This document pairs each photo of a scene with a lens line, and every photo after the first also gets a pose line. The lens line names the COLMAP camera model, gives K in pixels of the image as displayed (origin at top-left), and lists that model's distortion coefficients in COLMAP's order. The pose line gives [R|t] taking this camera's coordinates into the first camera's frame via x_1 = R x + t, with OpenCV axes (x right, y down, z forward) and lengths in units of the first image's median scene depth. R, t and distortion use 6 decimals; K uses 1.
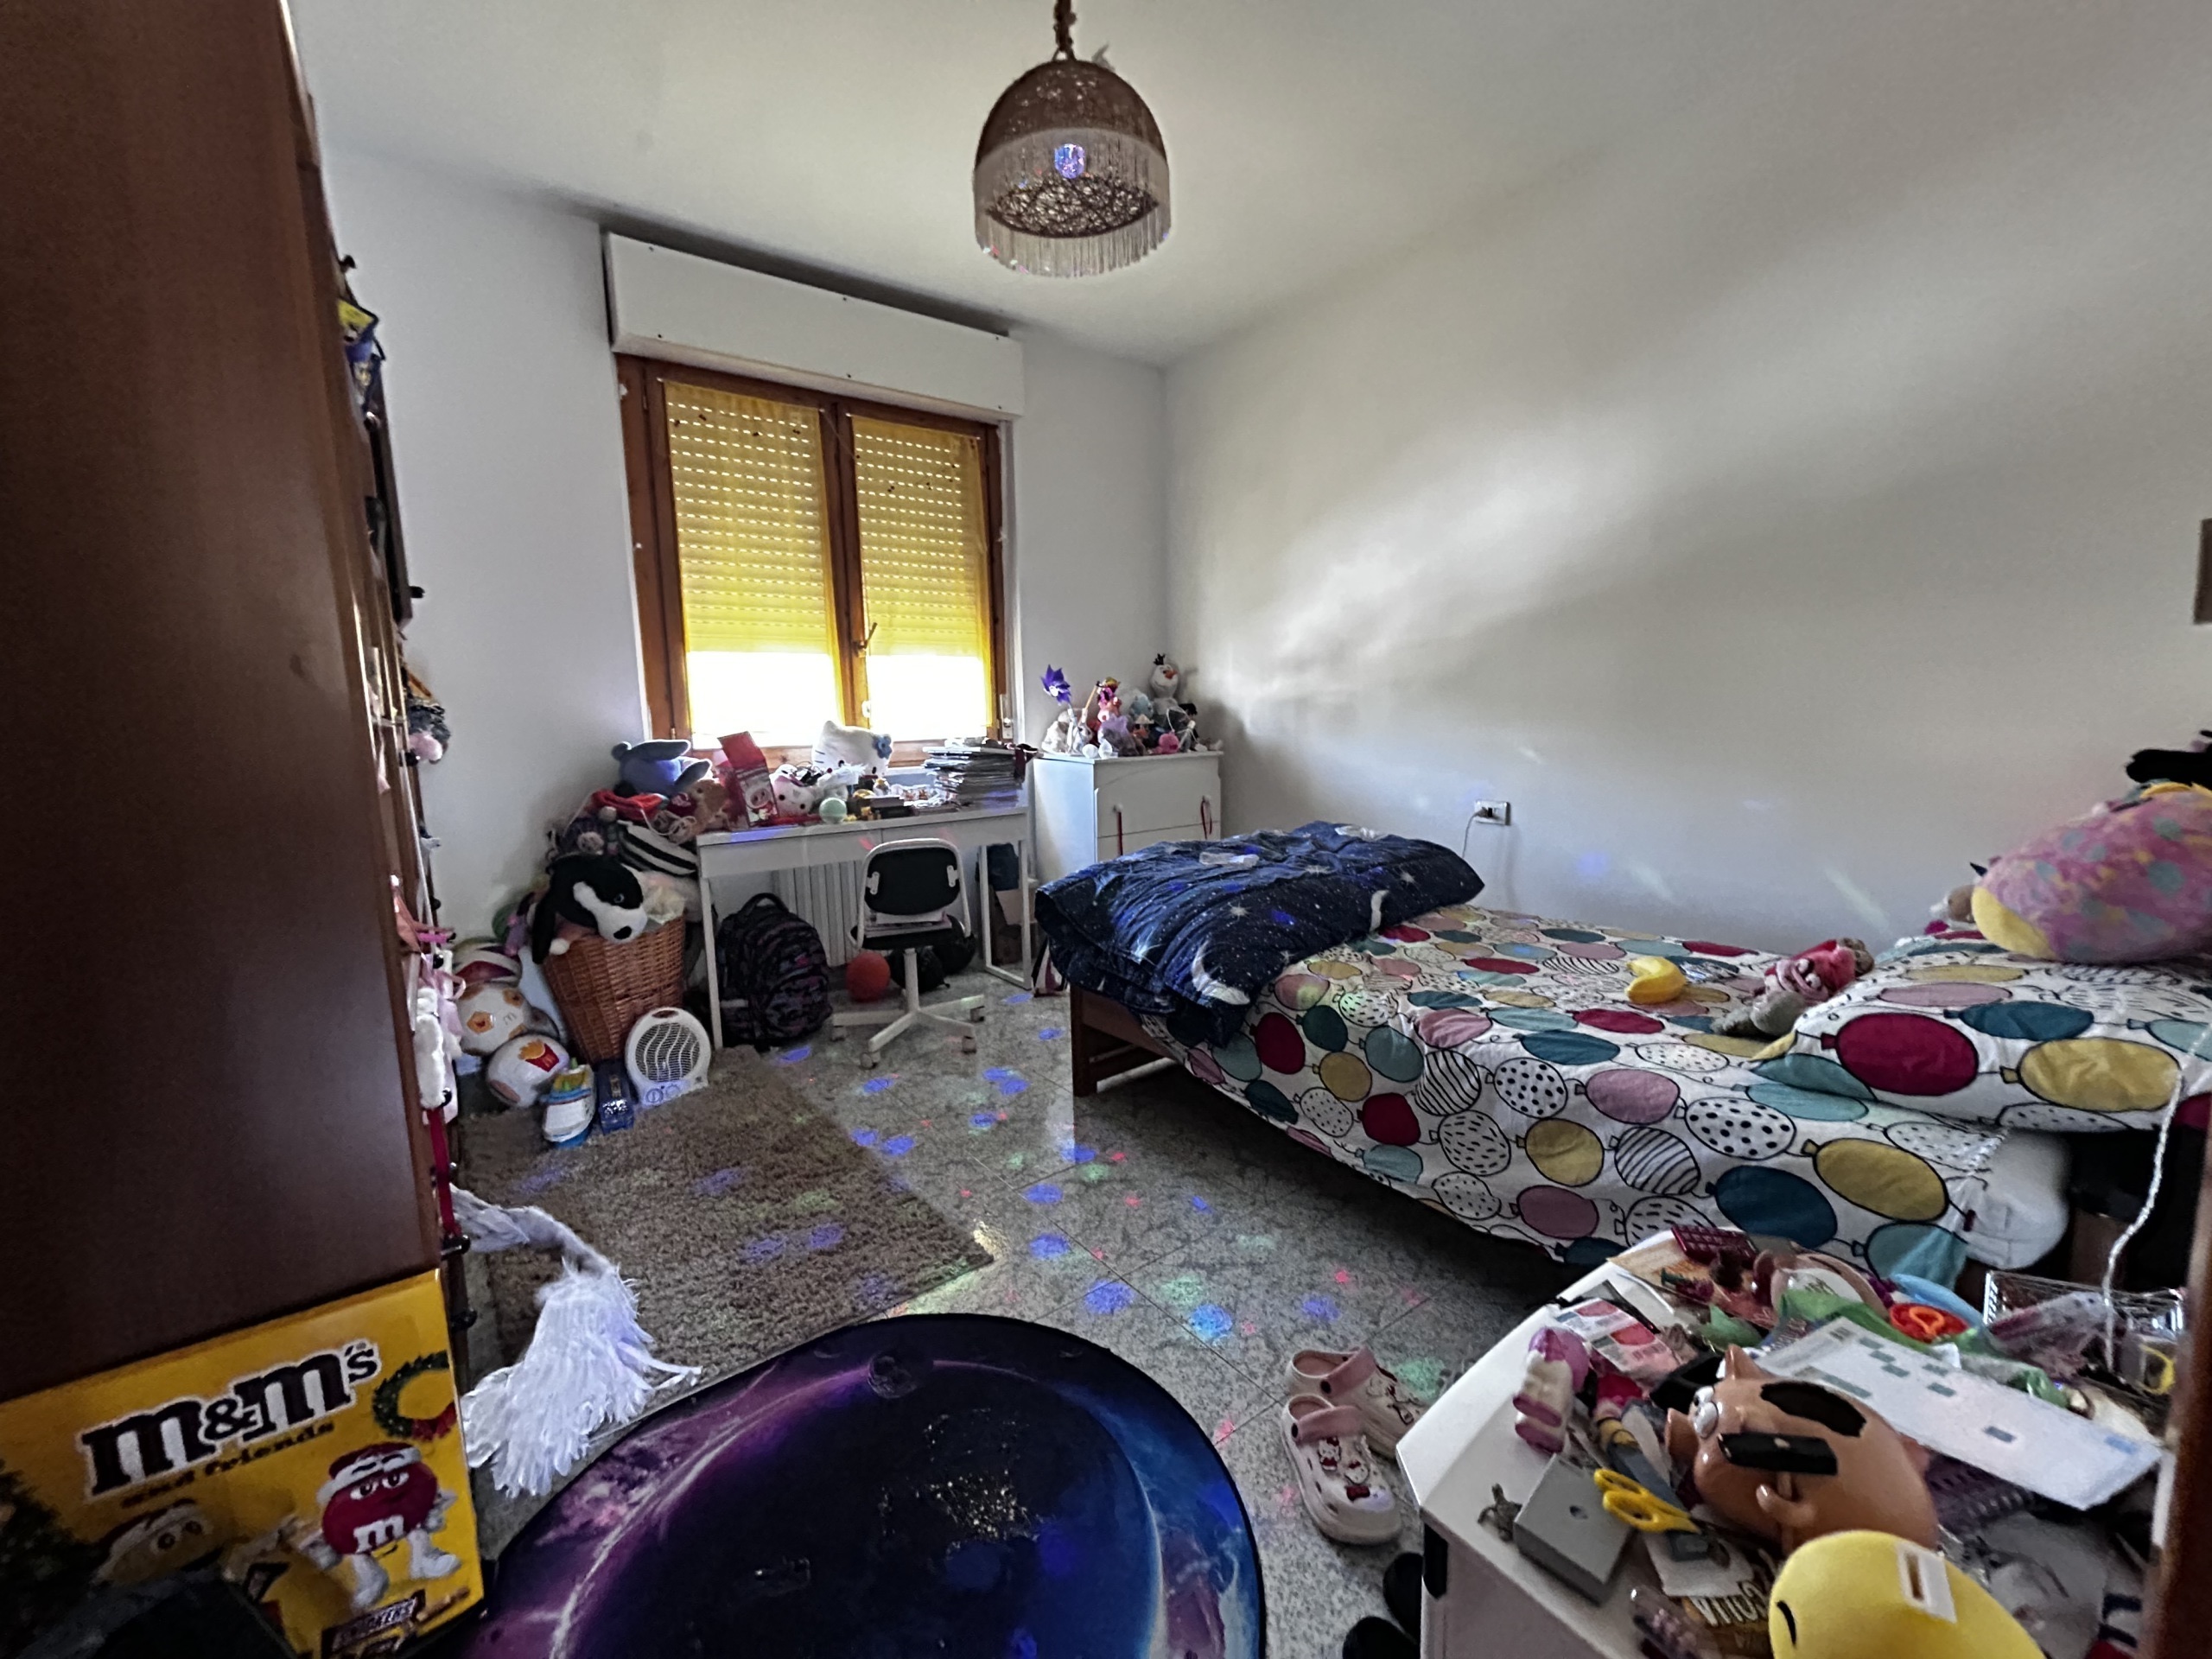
lens RADIAL K [[890.9, 0, 1103.7], [0, 890.9, 830.4], [0, 0, 1]] dist [-0.001702, 0.000523]
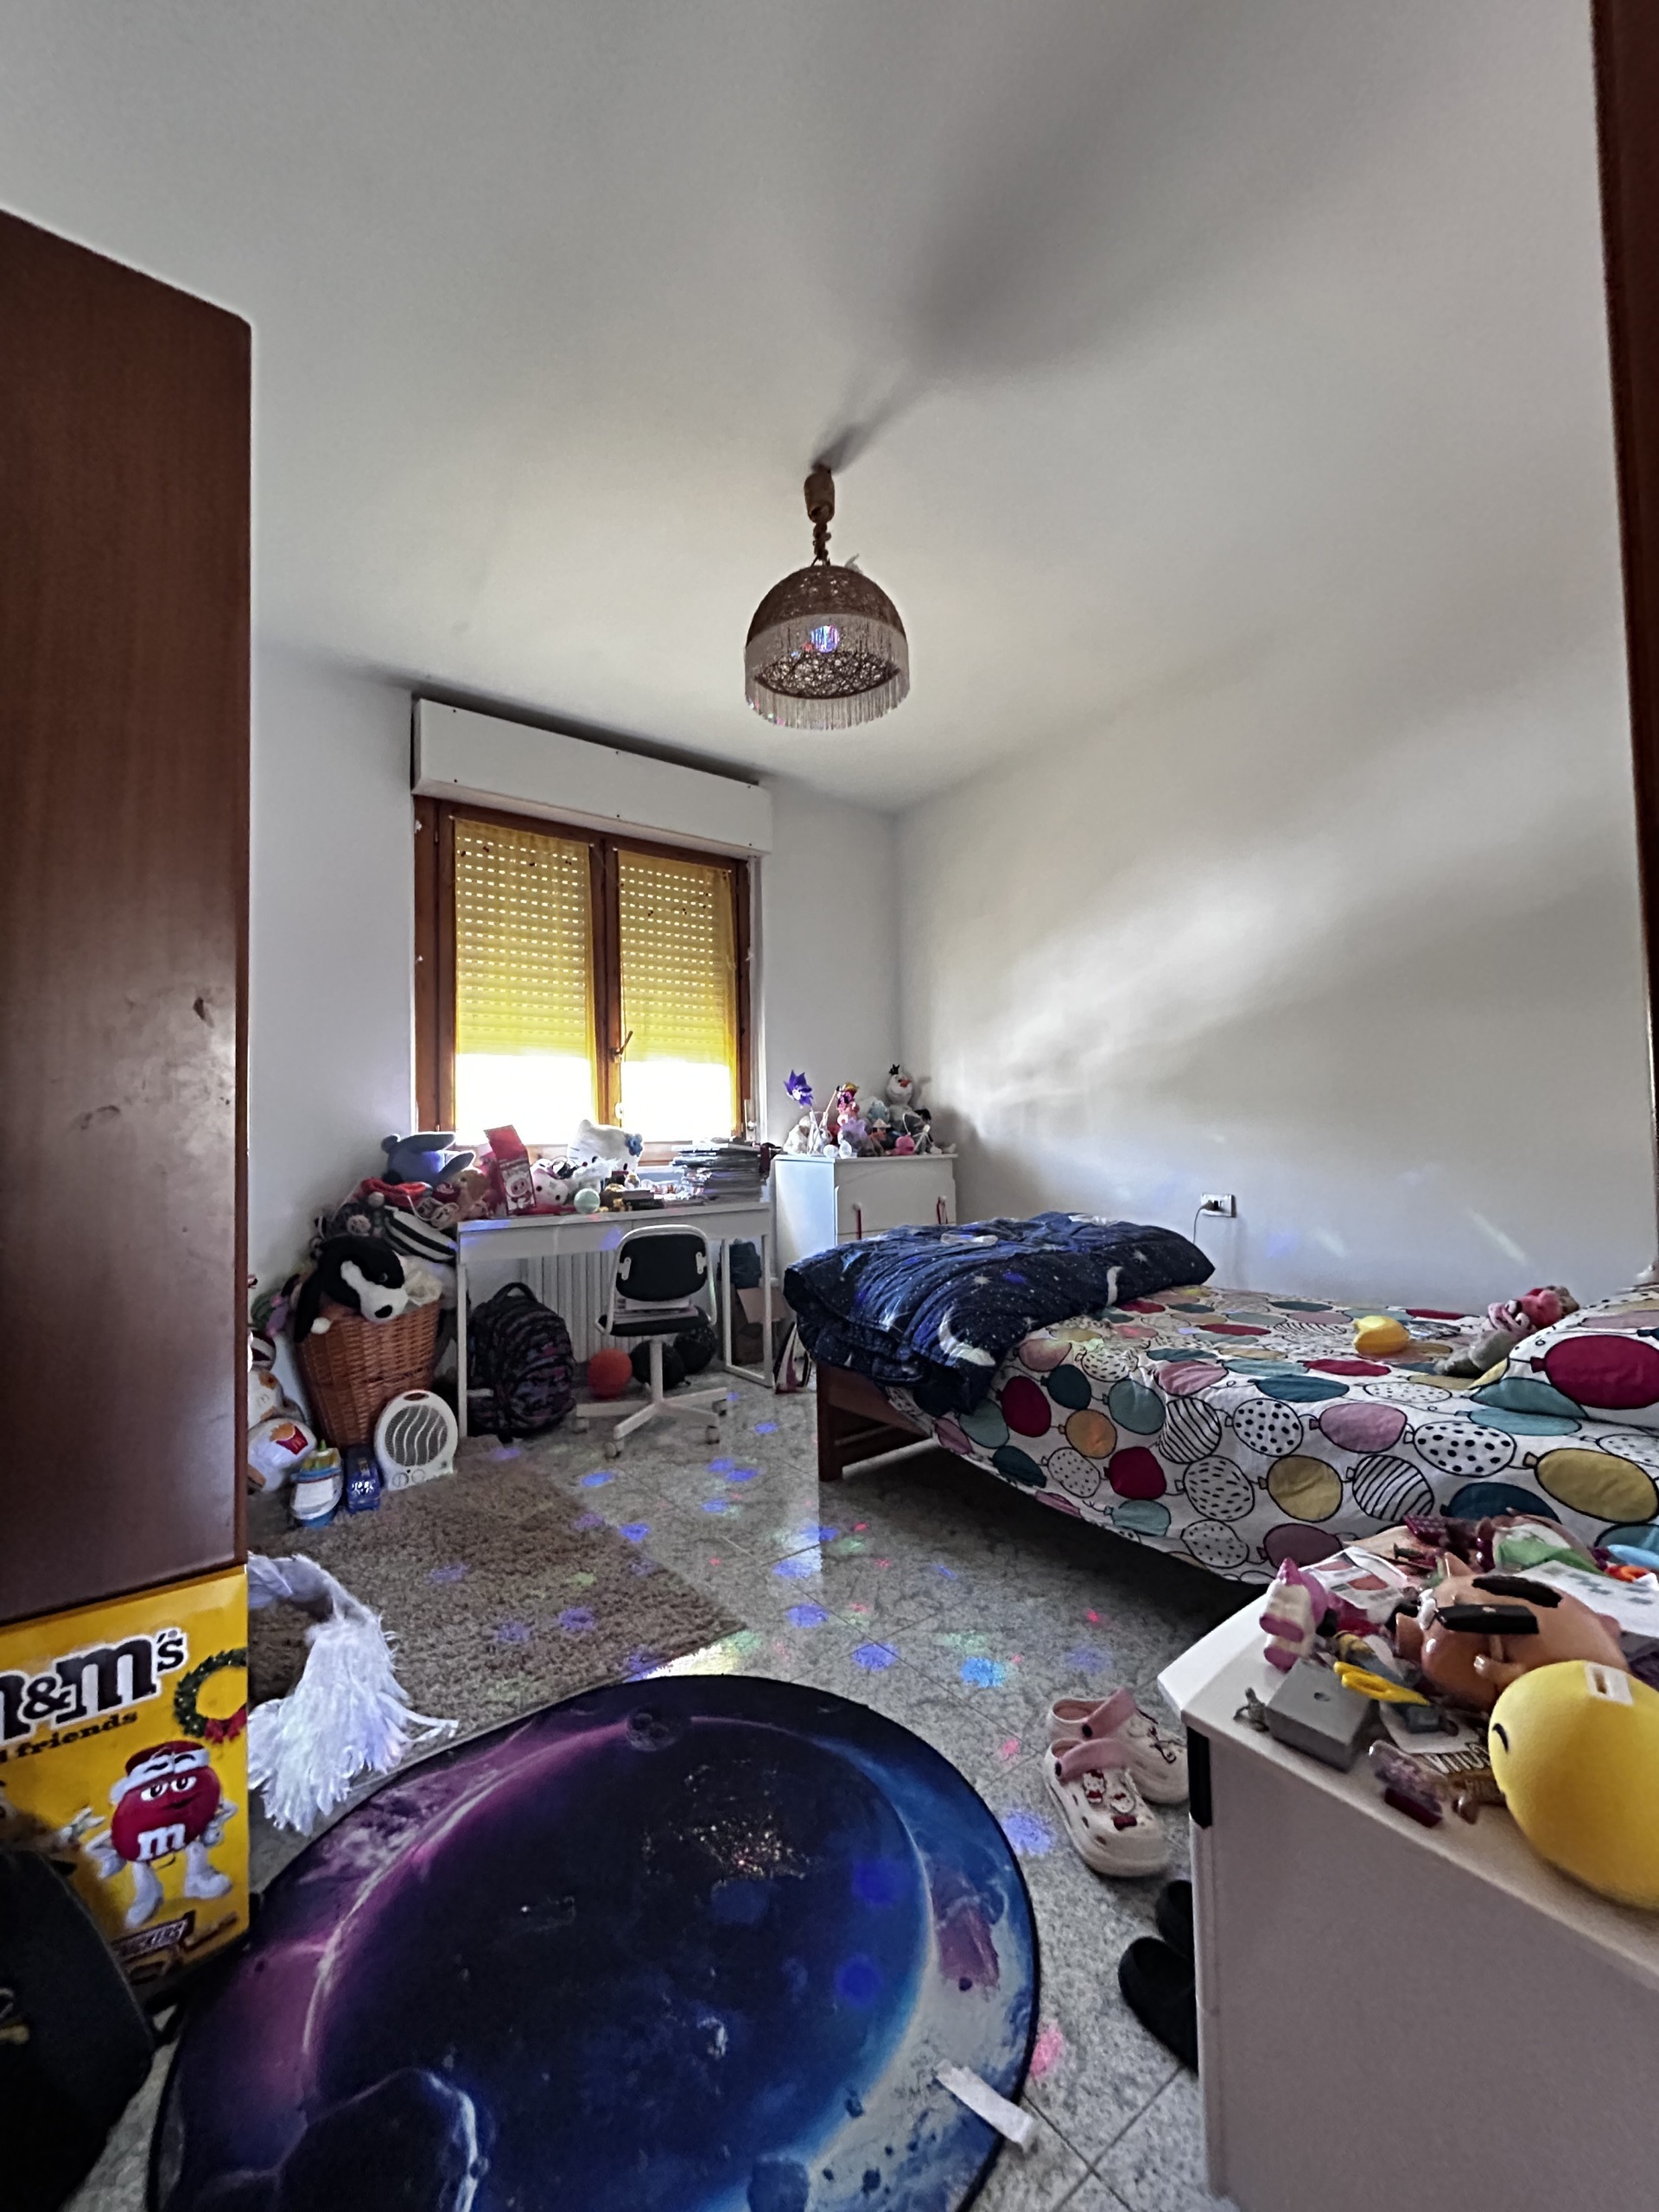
lens RADIAL K [[890.9, 0, 830.4], [0, 890.9, 1108.0], [0, 0, 1]] dist [-0.001702, 0.000523]
pose [[0.999999, 0.001393, -0.000452, -0.030473], [-0.001449, 0.985319, -0.170715, 0.080218], [0.000207, 0.170716, 0.985320, -0.081546]]
